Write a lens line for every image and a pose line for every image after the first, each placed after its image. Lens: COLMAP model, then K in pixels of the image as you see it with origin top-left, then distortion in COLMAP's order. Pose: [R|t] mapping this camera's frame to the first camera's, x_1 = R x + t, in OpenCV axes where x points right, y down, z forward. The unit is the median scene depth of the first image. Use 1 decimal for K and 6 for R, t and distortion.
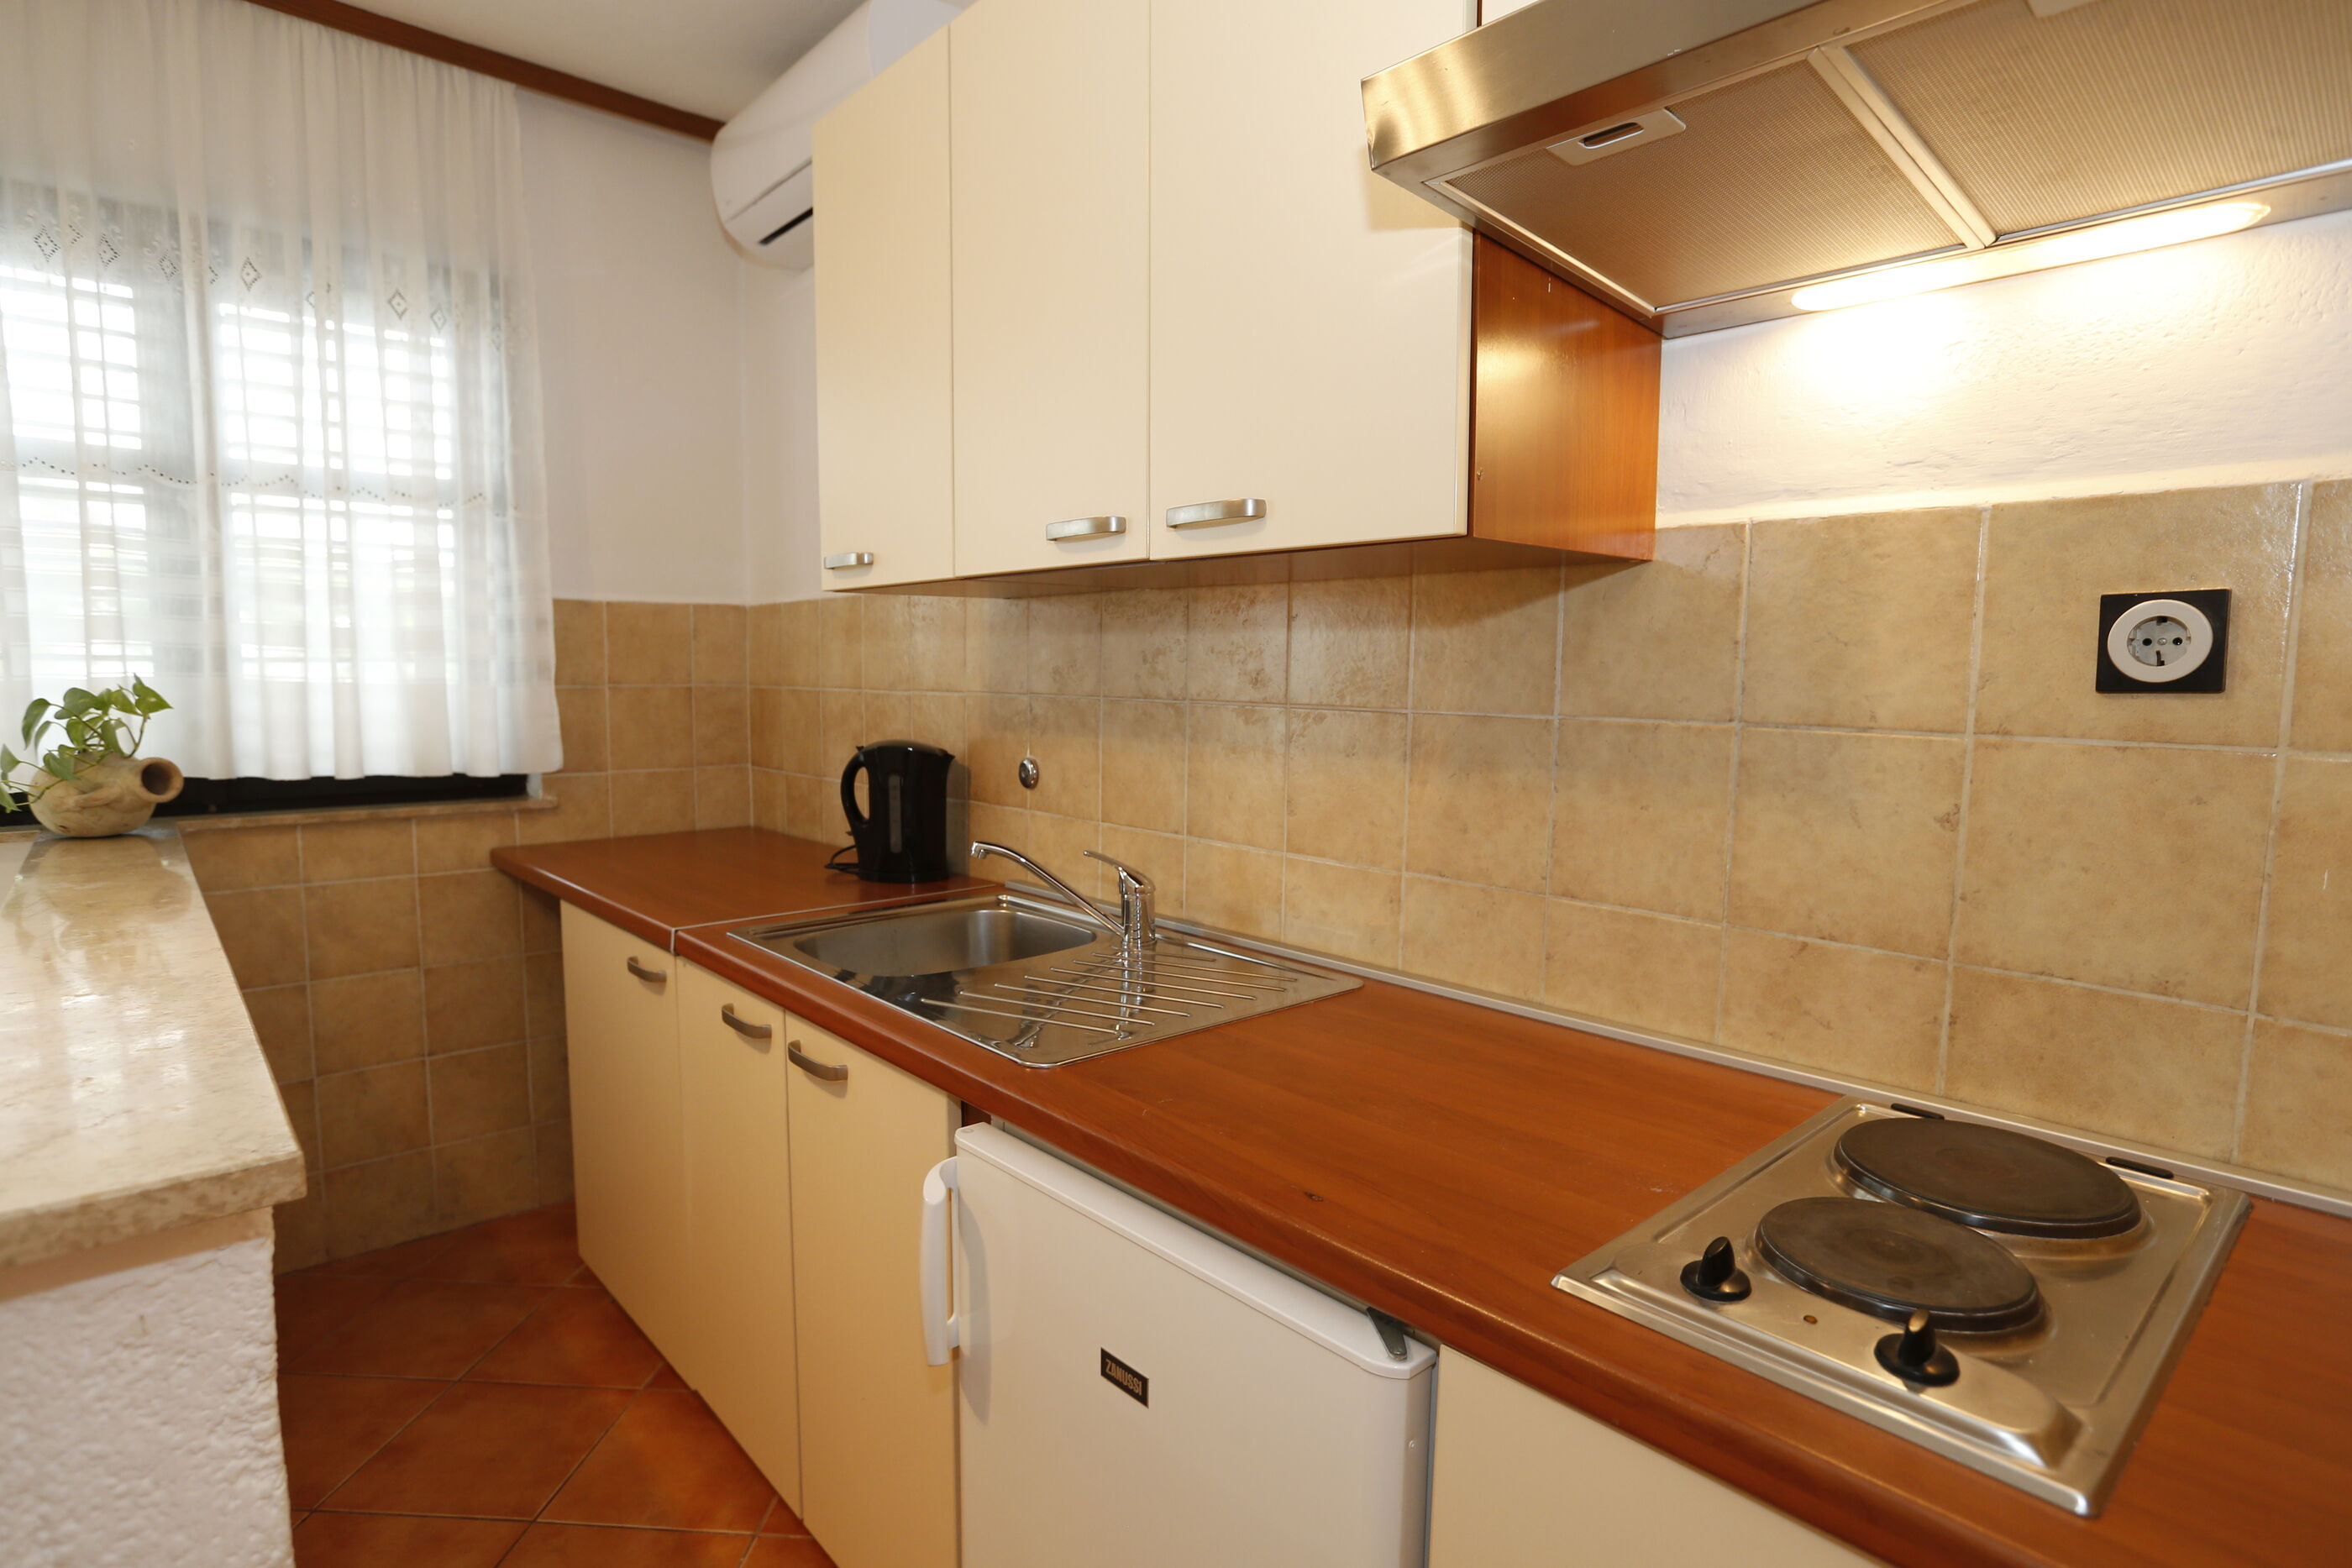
lens RADIAL K [[1187.7, 0, 1172.0], [0, 1187.7, 786.4], [0, 0, 1]] dist [-0.051880, 0.026518]
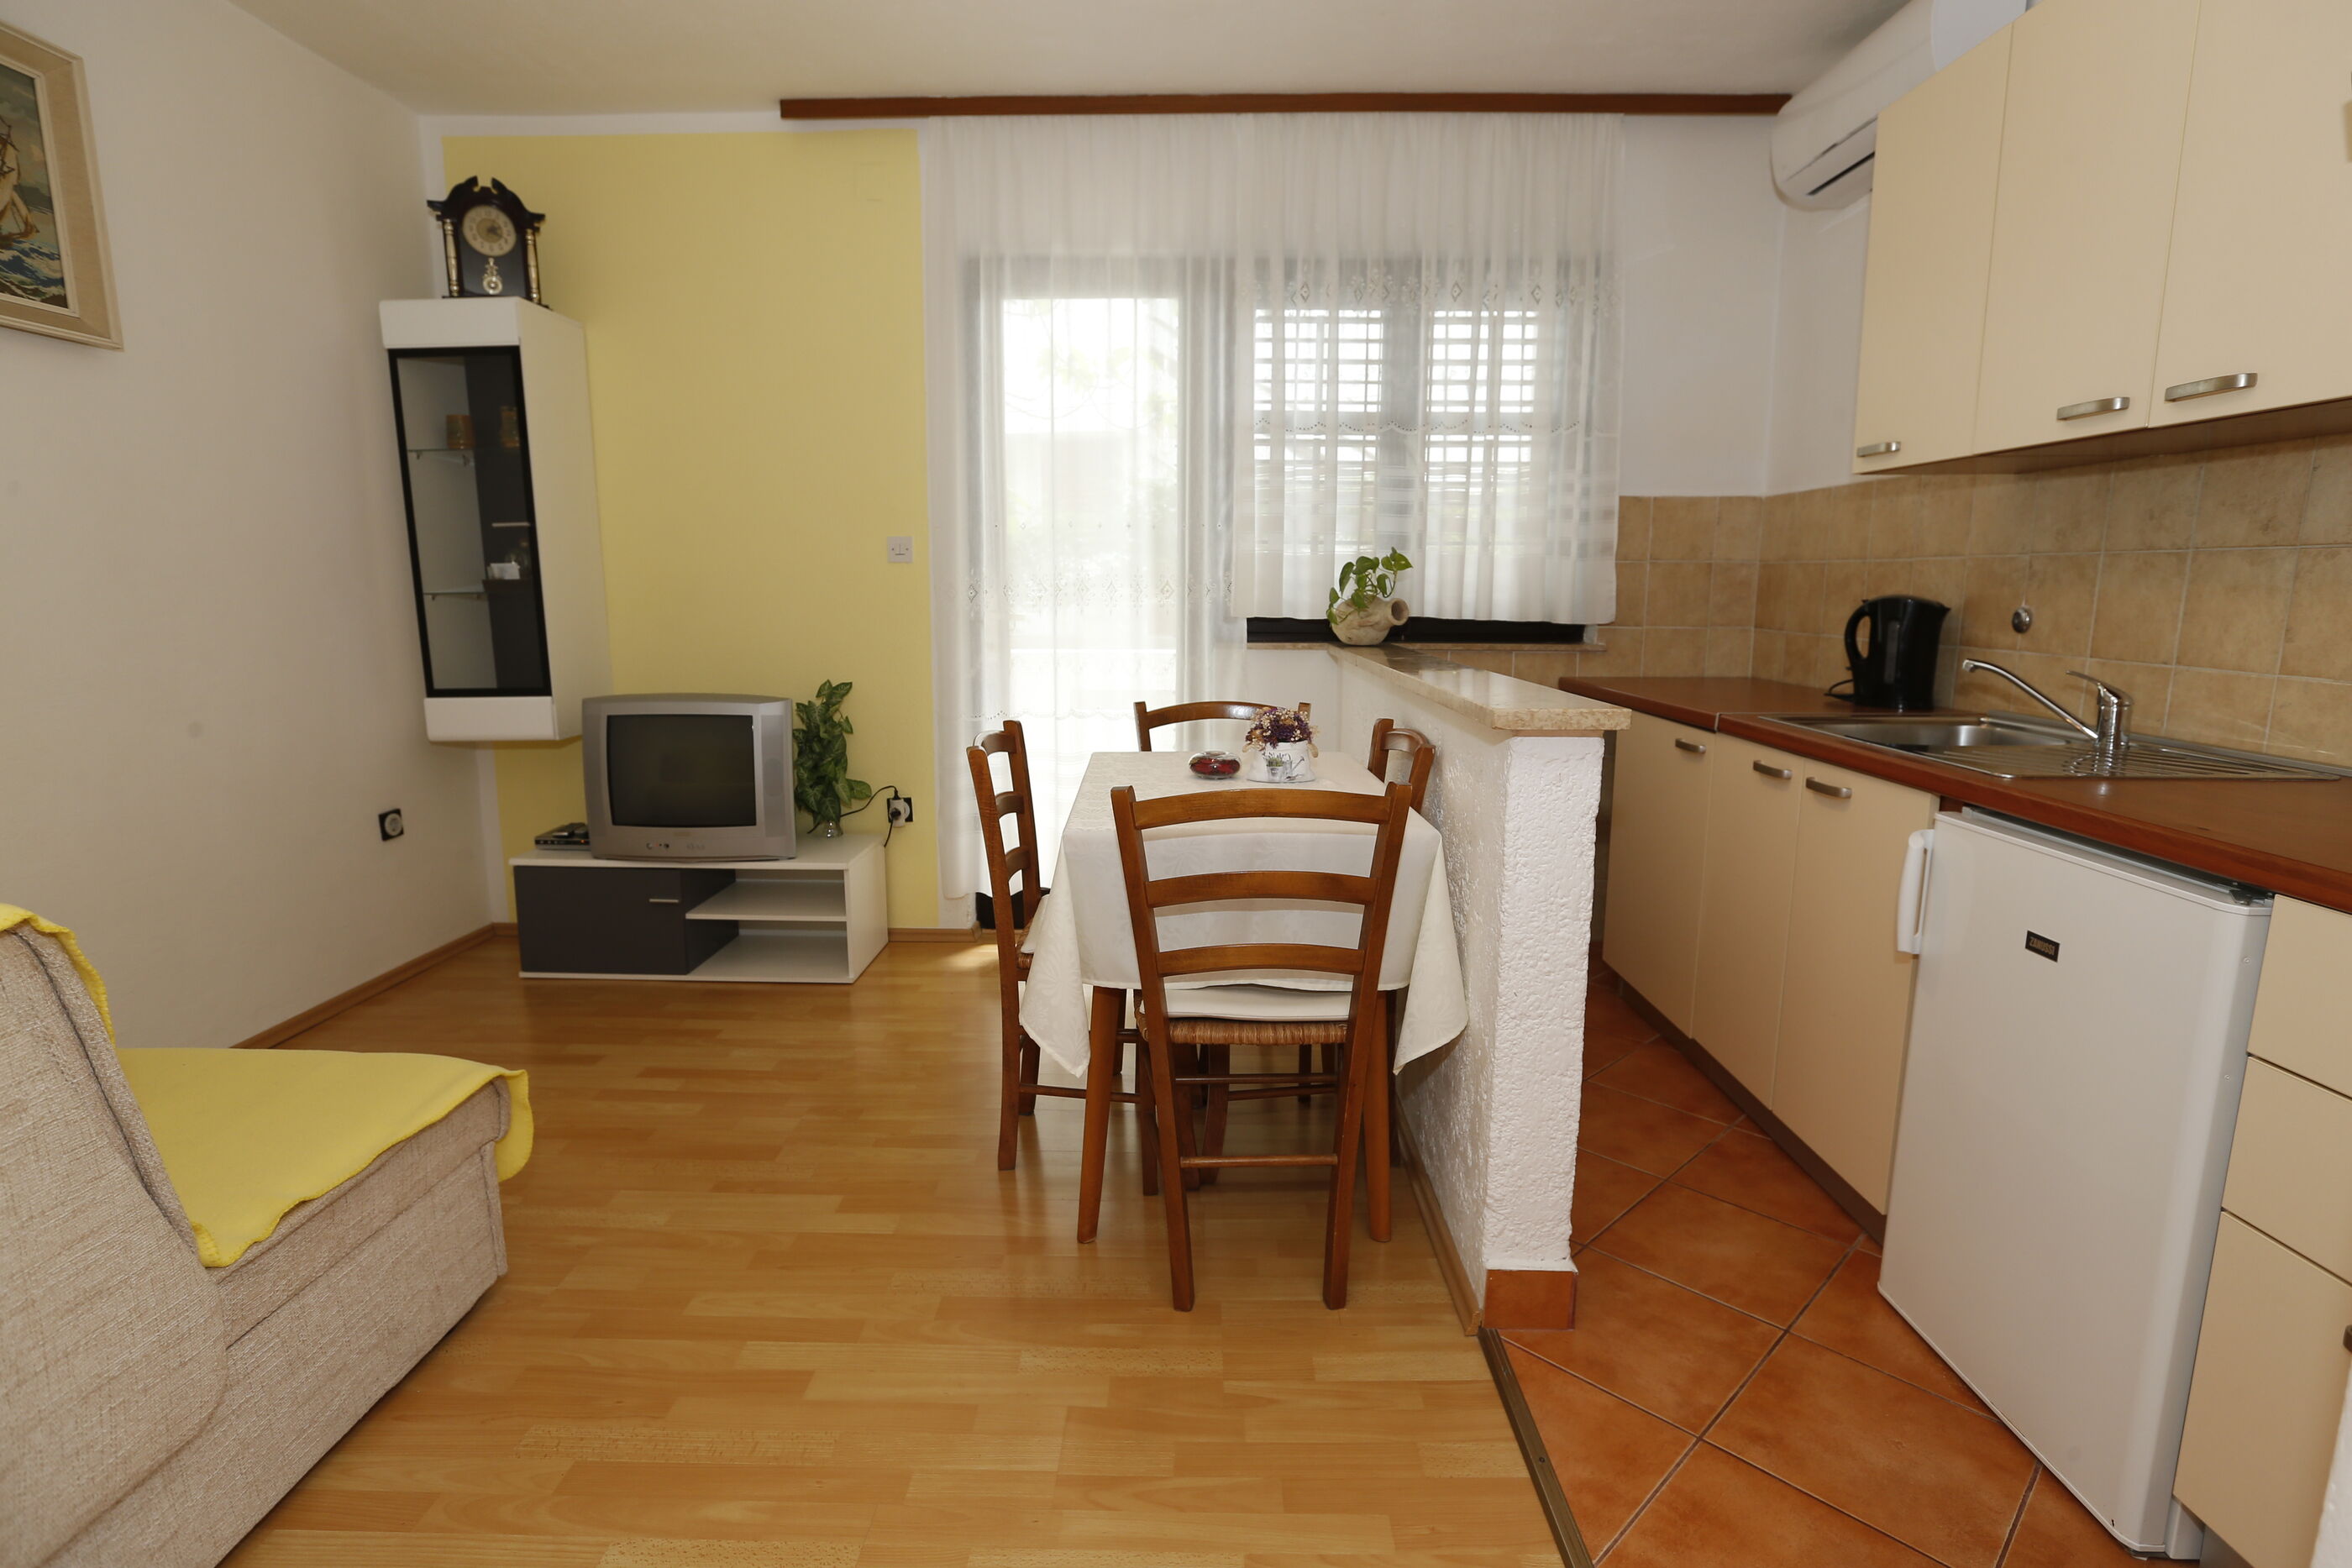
lens RADIAL K [[1187.7, 0, 1172.0], [0, 1187.7, 786.4], [0, 0, 1]] dist [-0.051880, 0.026518]
pose [[0.728913, 0.108027, -0.676030, 0.069845], [-0.059554, 0.993734, 0.094582, 0.101138], [0.682011, -0.028682, 0.730779, -0.474043]]
